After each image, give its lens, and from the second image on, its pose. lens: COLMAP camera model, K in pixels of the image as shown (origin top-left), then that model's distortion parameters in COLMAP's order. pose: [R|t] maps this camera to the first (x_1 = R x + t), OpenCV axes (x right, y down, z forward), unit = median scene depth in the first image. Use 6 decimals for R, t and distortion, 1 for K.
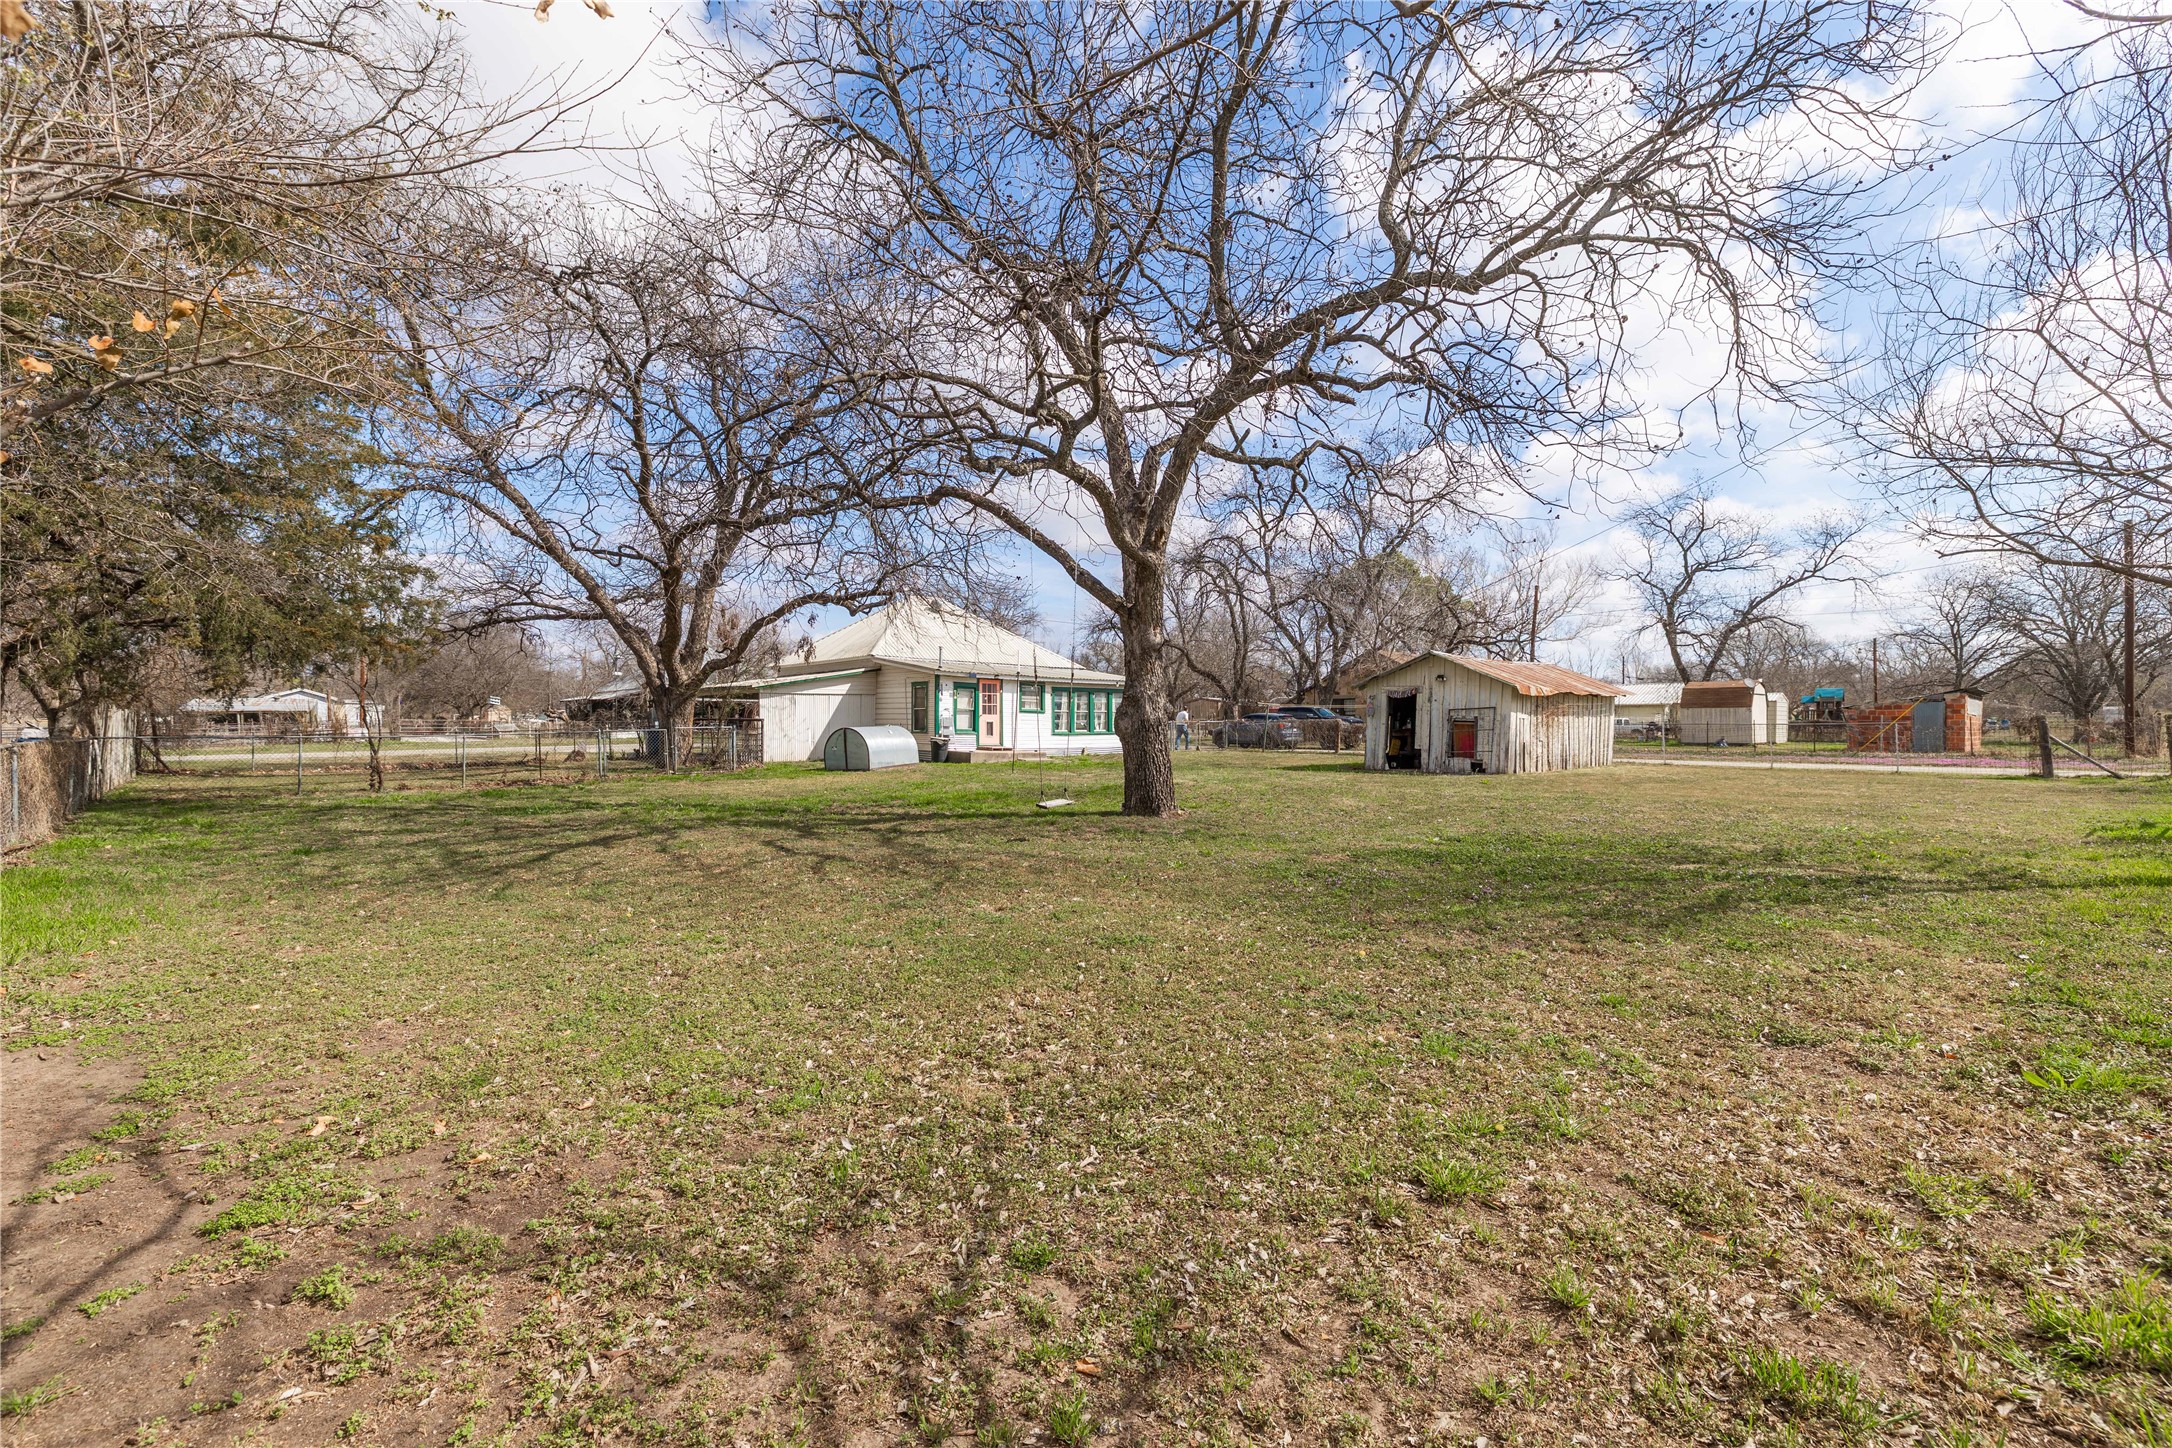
lens RADIAL K [[996.3, 0, 1088.5], [0, 996.3, 734.7], [0, 0, 1]] dist [-0.002238, 0.000506]
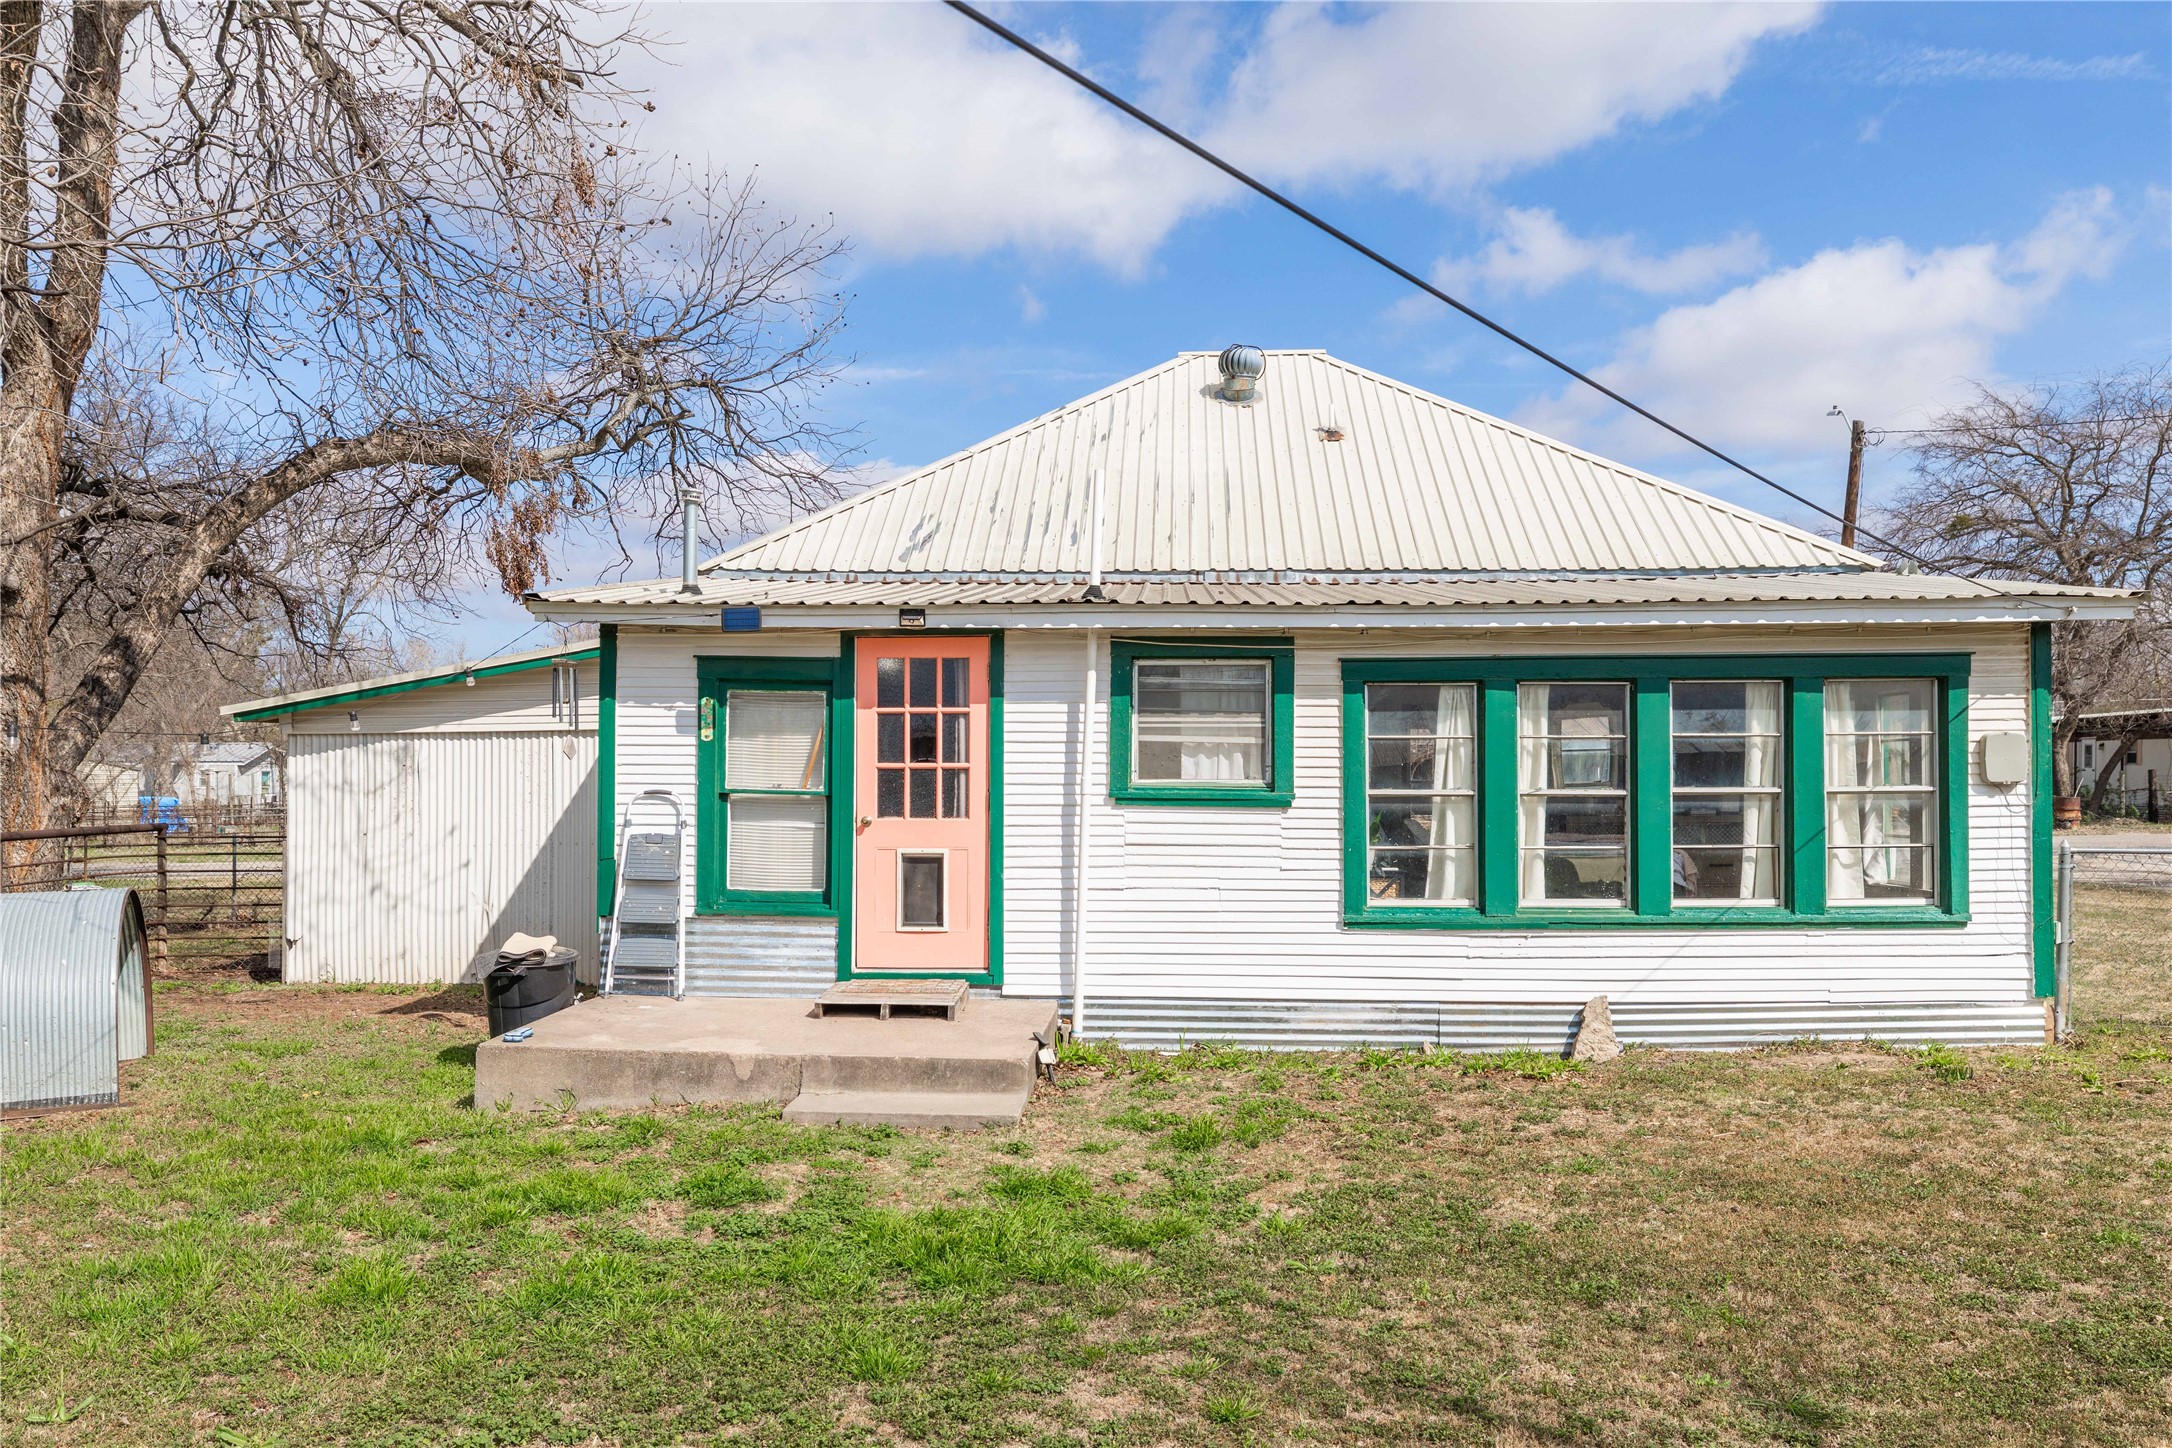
lens RADIAL K [[1664.7, 0, 1143.9], [0, 1664.7, 749.5], [0, 0, 1]] dist [-0.060654, -0.004176]
pose [[0.690867, -0.014317, -0.722840, 0.159728], [-0.005922, 0.999658, -0.025460, -0.024908], [0.722958, 0.021870, 0.690546, 0.791824]]
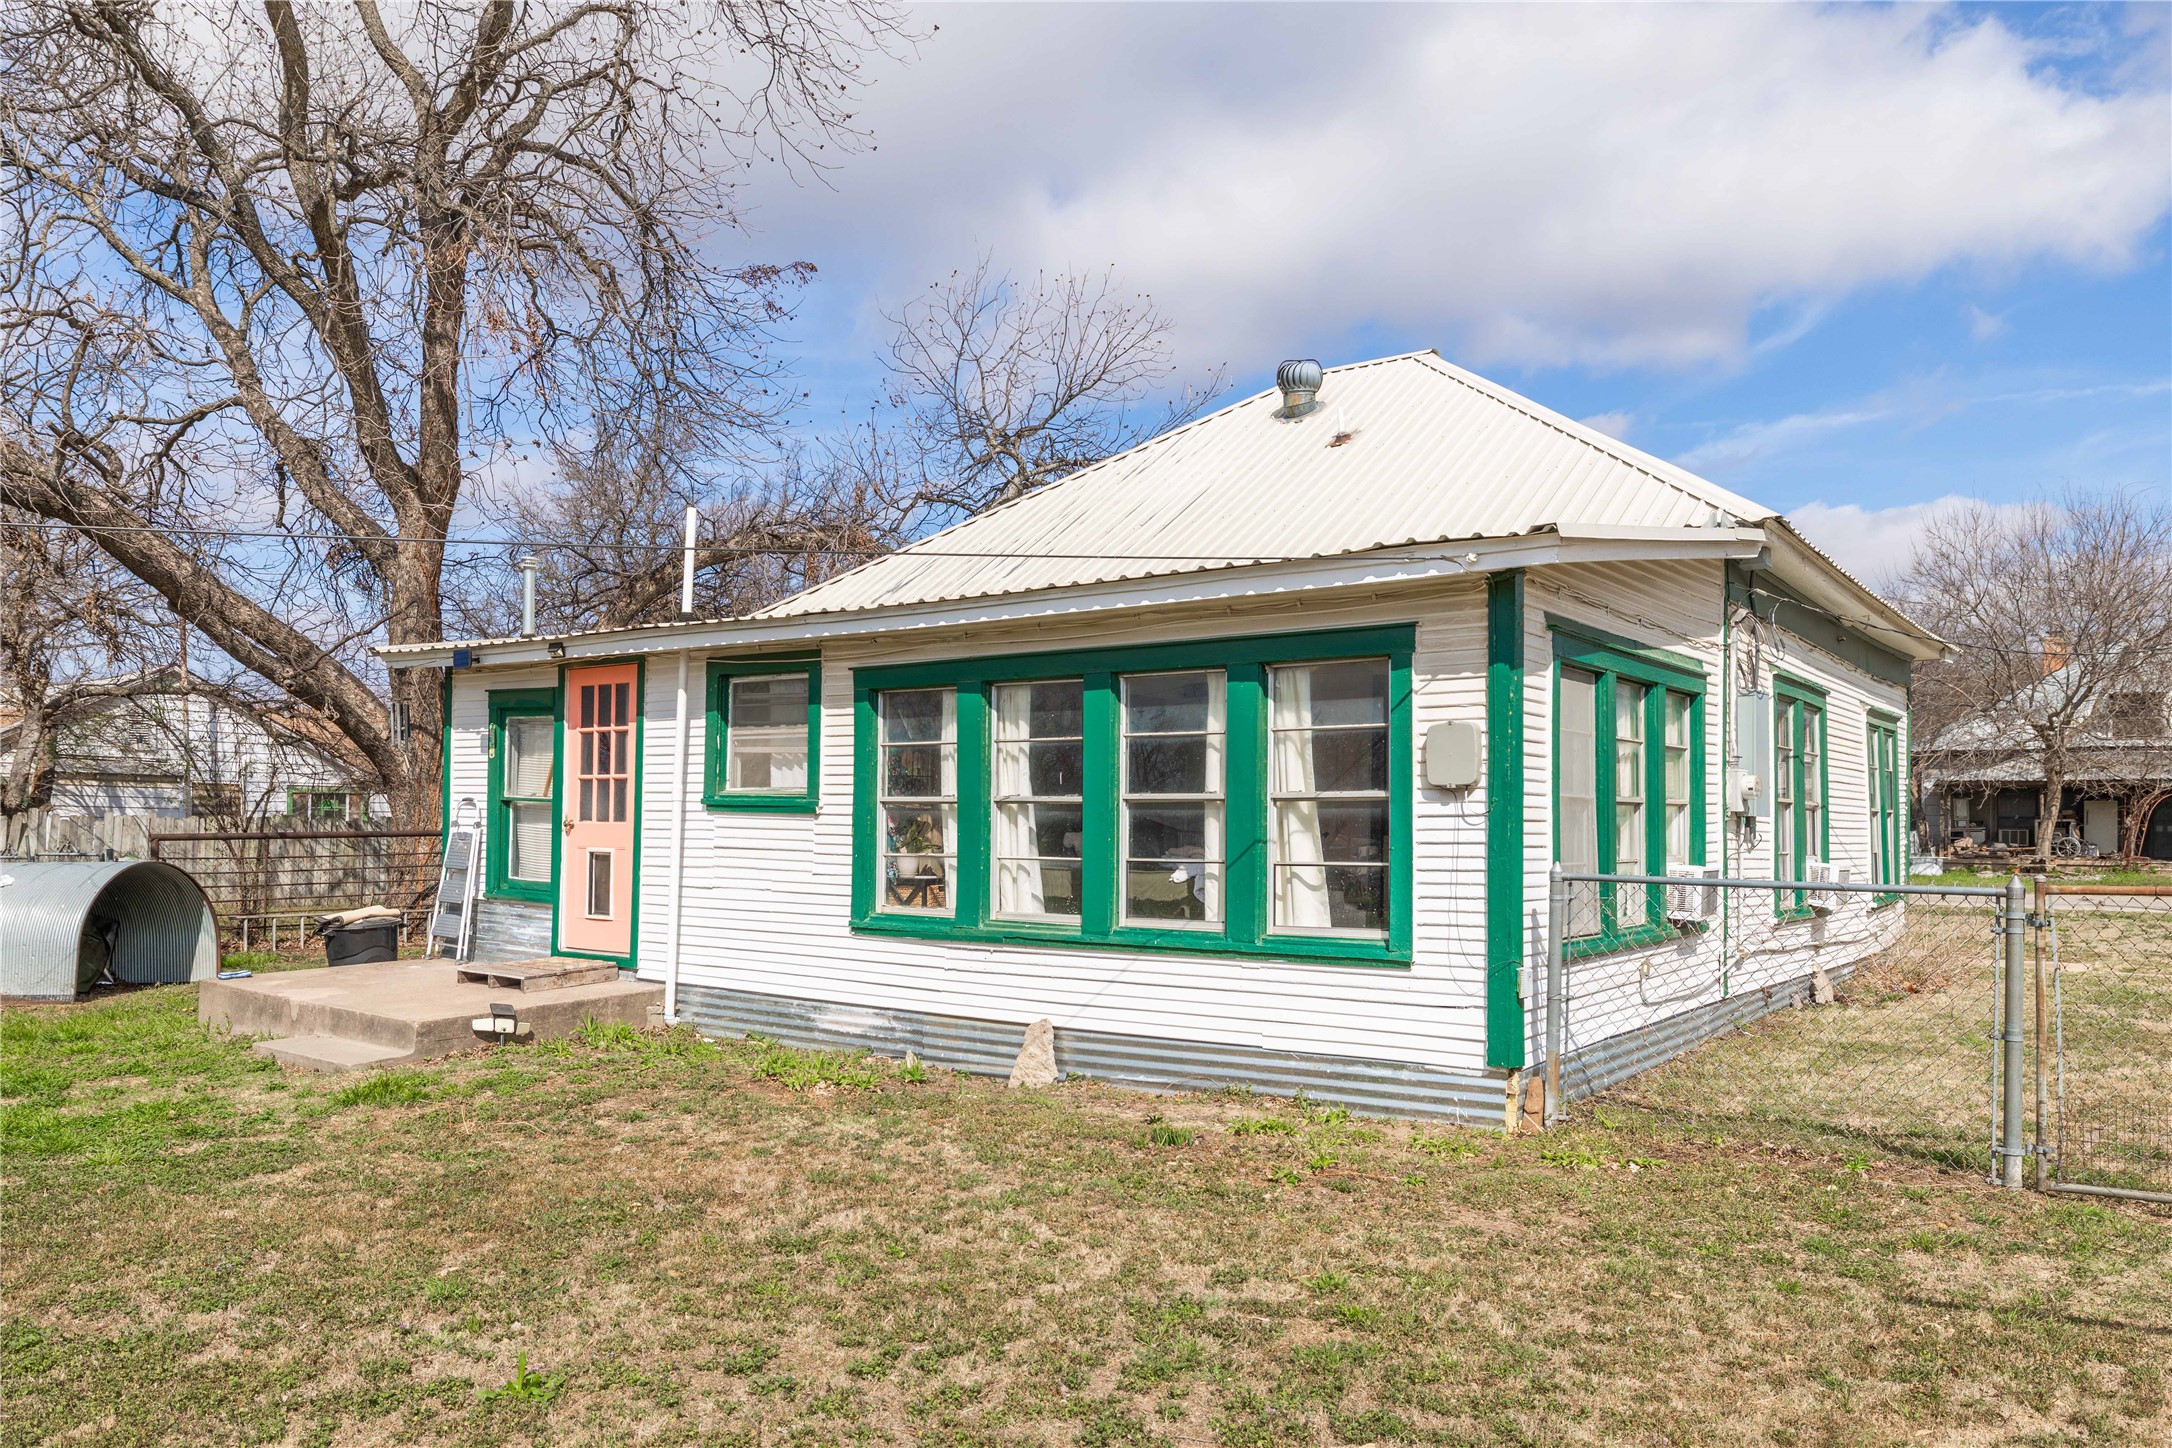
lens RADIAL K [[1535.4, 0, 1085.0], [0, 1535.4, 768.0], [0, 0, 1]] dist [-0.025226, 0.000484]
pose [[0.199886, -0.030258, -0.979352, 0.255476], [-0.016093, 0.999287, -0.034159, -0.021679], [0.979687, 0.022589, 0.199256, 1.016333]]
